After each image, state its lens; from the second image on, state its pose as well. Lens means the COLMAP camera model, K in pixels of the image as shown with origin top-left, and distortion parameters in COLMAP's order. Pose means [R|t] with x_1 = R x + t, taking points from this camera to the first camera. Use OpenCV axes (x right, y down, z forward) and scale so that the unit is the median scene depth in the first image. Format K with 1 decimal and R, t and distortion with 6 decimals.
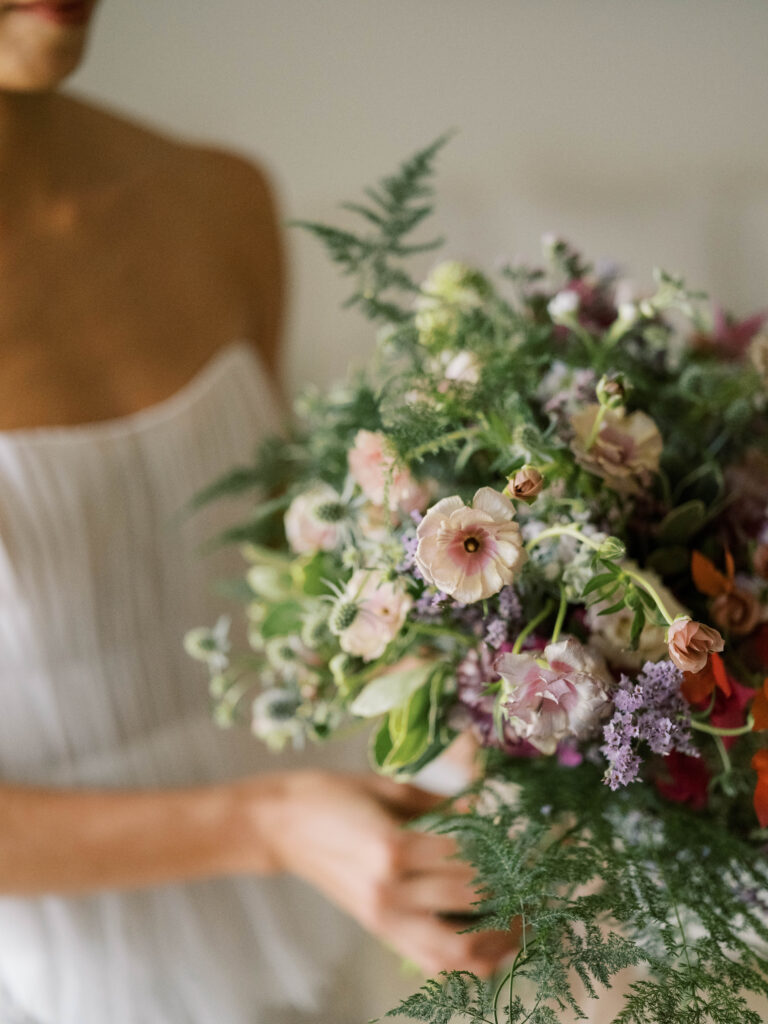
lens RADIAL K [[1497.1, 0, 385.5], [0, 1497.1, 508.0], [0, 0, 1]] dist [-0.007613, 0.000000]
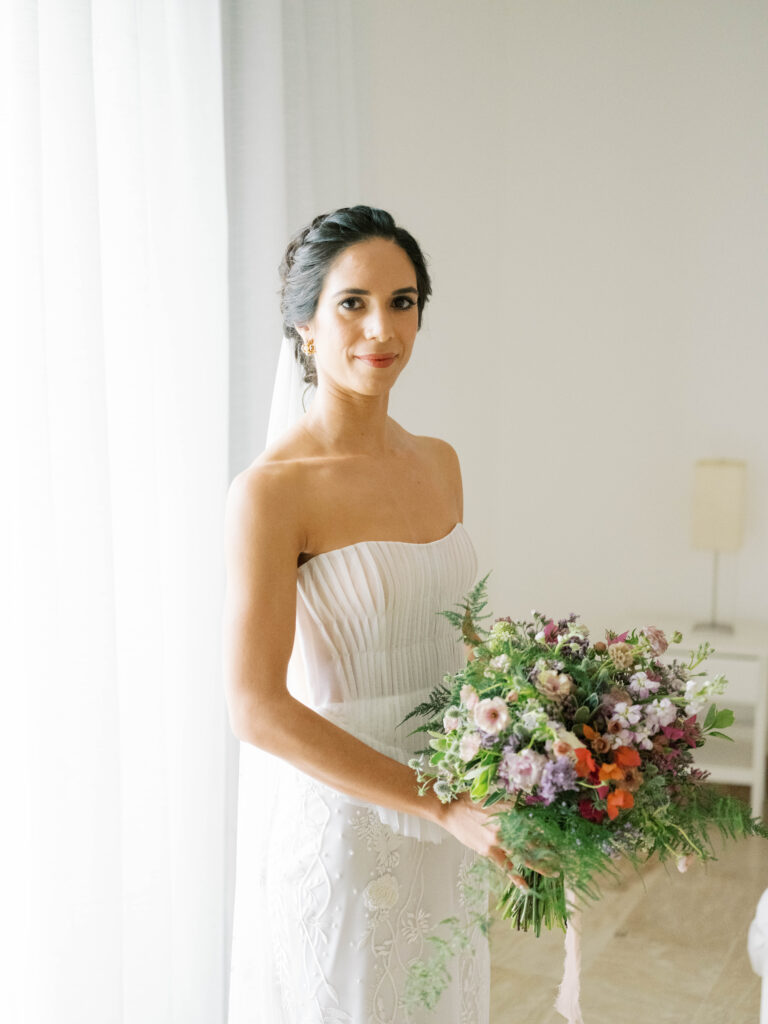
lens RADIAL K [[1497.1, 0, 383.5], [0, 1497.1, 510.2], [0, 0, 1]] dist [-0.007613, 0.000000]
pose [[0.986651, -0.050956, -0.154674, 0.281333], [0.014191, 0.973076, -0.230047, 0.269098], [0.162231, 0.224781, 0.960809, -1.741835]]
